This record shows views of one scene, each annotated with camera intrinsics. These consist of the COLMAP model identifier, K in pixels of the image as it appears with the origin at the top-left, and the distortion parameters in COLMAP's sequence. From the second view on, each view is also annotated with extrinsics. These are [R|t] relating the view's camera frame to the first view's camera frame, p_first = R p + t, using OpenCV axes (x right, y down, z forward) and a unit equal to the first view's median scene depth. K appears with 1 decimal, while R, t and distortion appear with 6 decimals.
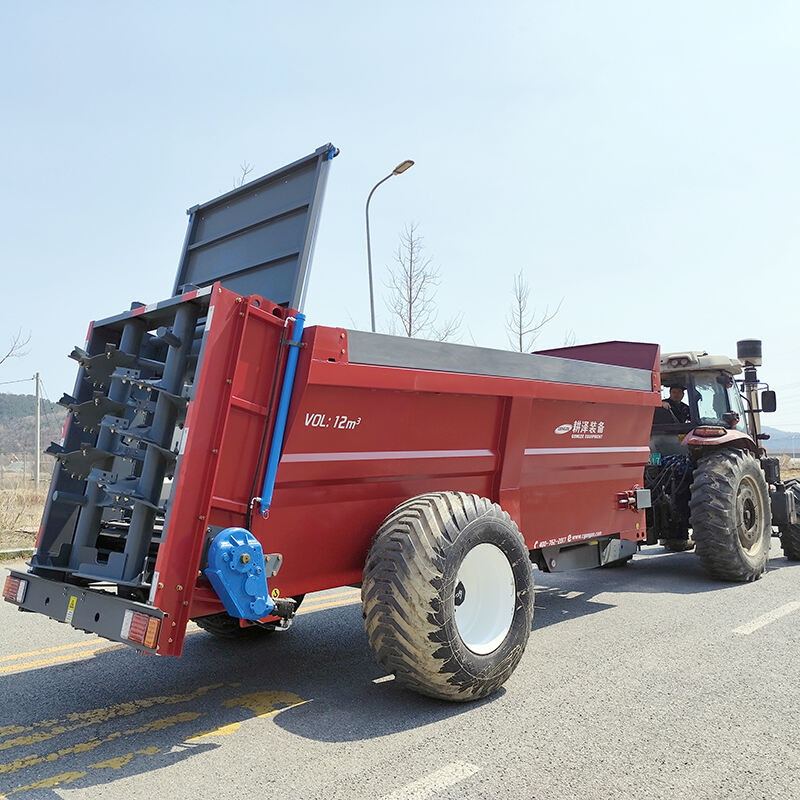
lens RADIAL K [[749.2, 0, 447.3], [0, 749.2, 402.1], [0, 0, 1]] dist [0.001562, -0.002250]
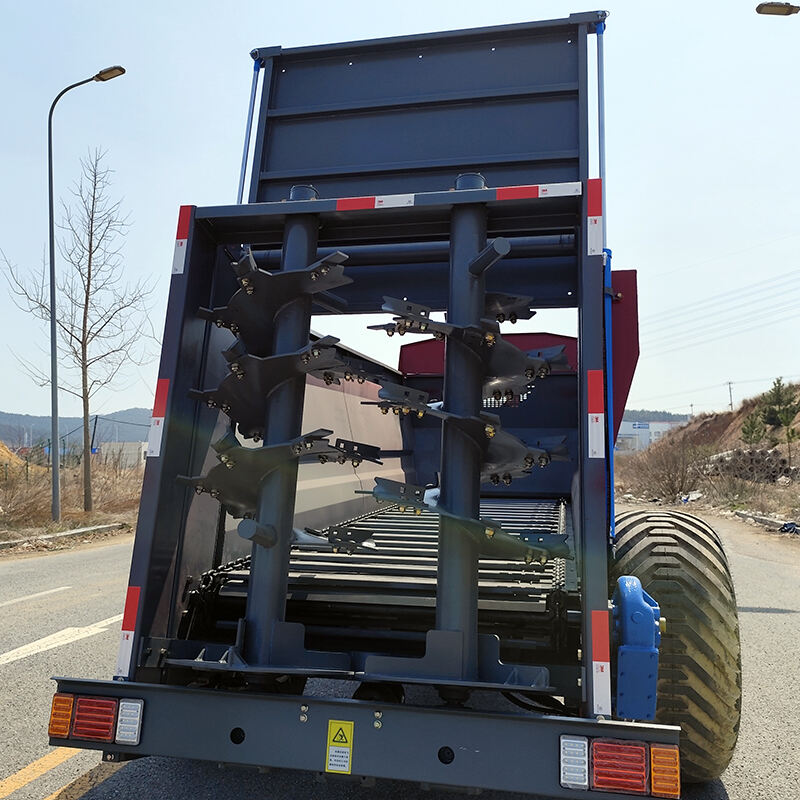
lens RADIAL K [[790.2, 0, 401.1], [0, 790.2, 432.4], [0, 0, 1]] dist [0.000401, 0.013907]
pose [[0.866320, 0.037024, 0.498115, -0.618156], [-0.061308, 0.997590, 0.032479, 0.027991], [-0.495712, -0.058676, 0.866503, 0.413309]]
